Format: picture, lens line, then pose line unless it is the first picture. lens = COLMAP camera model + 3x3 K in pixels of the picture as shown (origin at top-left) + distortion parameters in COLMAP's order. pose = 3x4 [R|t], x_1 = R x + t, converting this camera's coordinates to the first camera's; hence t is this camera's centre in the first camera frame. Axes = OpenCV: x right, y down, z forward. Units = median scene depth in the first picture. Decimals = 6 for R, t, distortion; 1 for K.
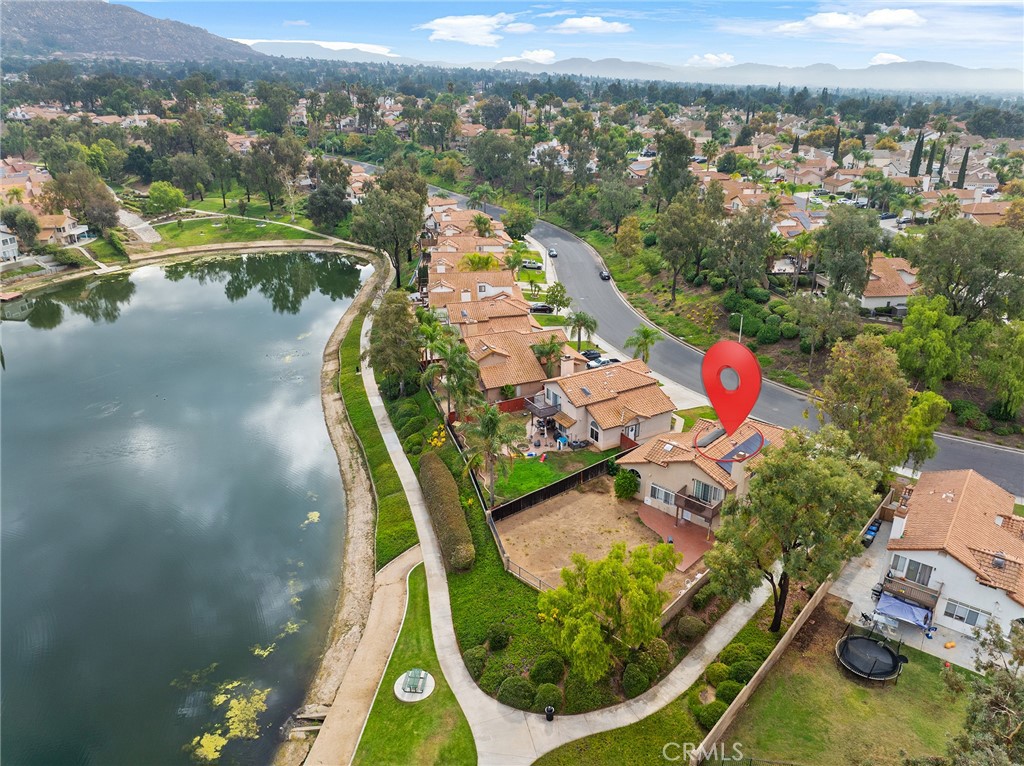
lens RADIAL K [[716.8, 0, 514.5], [0, 716.8, 384.4], [0, 0, 1]] dist [-0.034044, -0.001245]
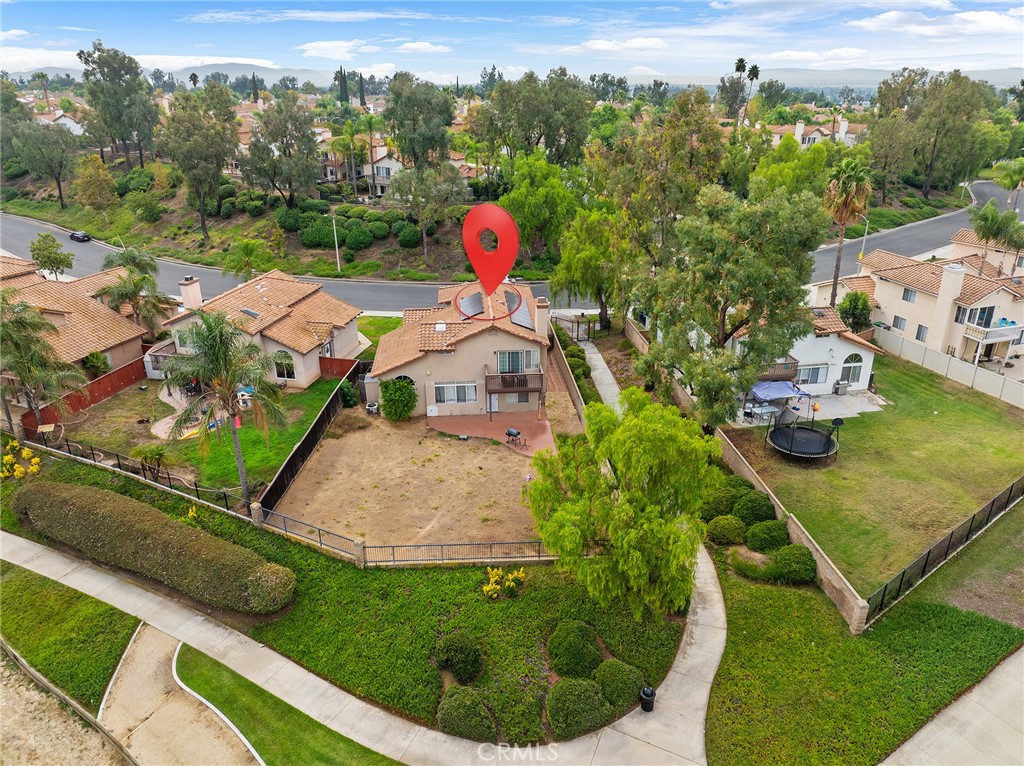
lens RADIAL K [[722.0, 0, 516.5], [0, 722.0, 381.5], [0, 0, 1]] dist [-0.056478, 0.029809]
pose [[0.672496, -0.288708, 0.681467, -0.241457], [0.292228, 0.949542, 0.113898, 0.078278], [-0.679965, 0.122548, 0.722931, 0.423019]]
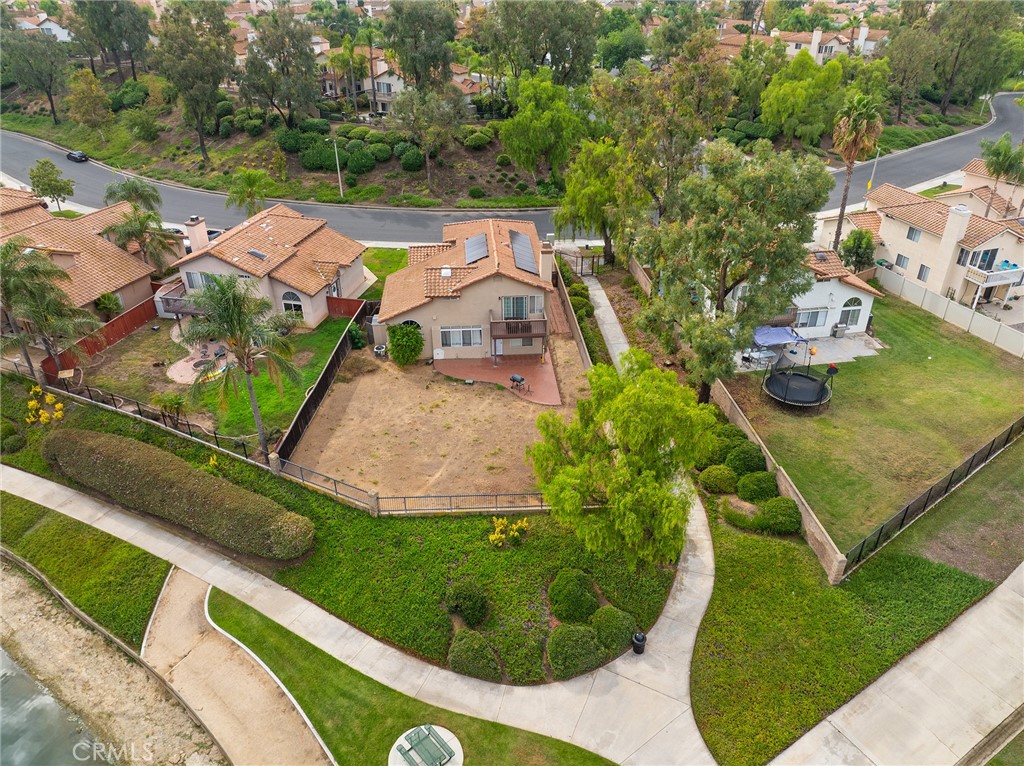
lens RADIAL K [[722.0, 0, 516.5], [0, 722.0, 381.5], [0, 0, 1]] dist [-0.056478, 0.029809]
pose [[0.676849, -0.373486, 0.634337, -0.241813], [0.290048, 0.927328, 0.236508, 0.037401], [-0.676570, 0.023908, 0.735990, 0.406008]]
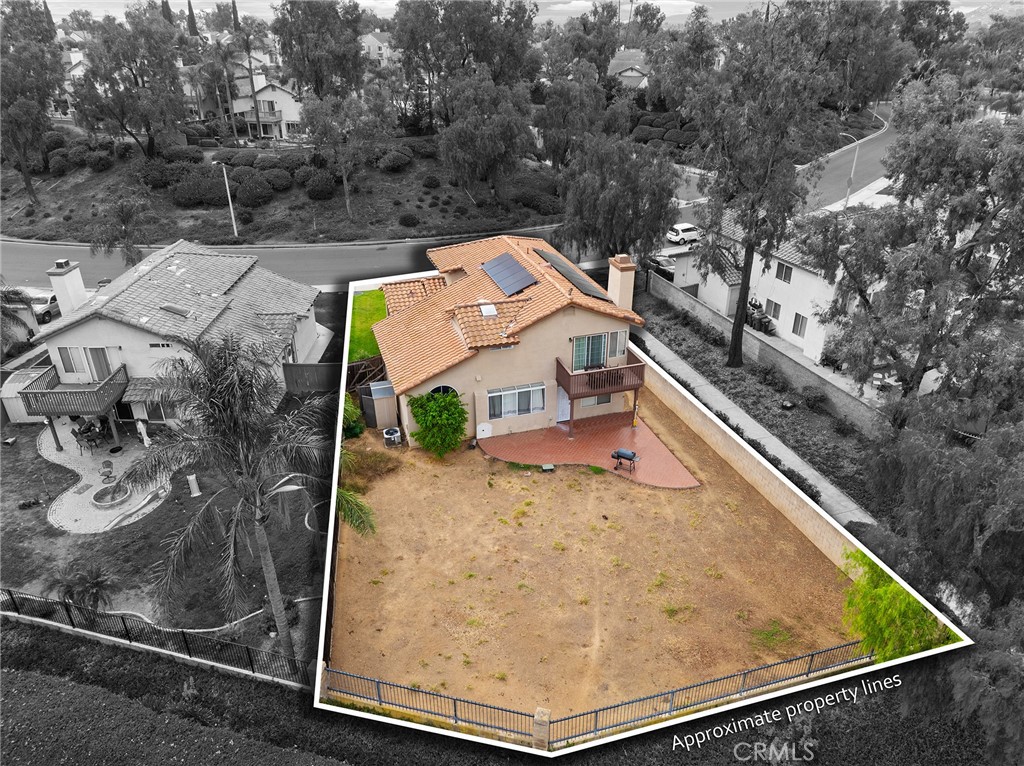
lens RADIAL K [[722.0, 0, 516.5], [0, 722.0, 381.5], [0, 0, 1]] dist [-0.056478, 0.029809]
pose [[0.488679, -0.399651, 0.775546, -0.179040], [0.346910, 0.904631, 0.247579, 0.015927], [-0.800528, 0.148058, 0.580718, 0.692847]]
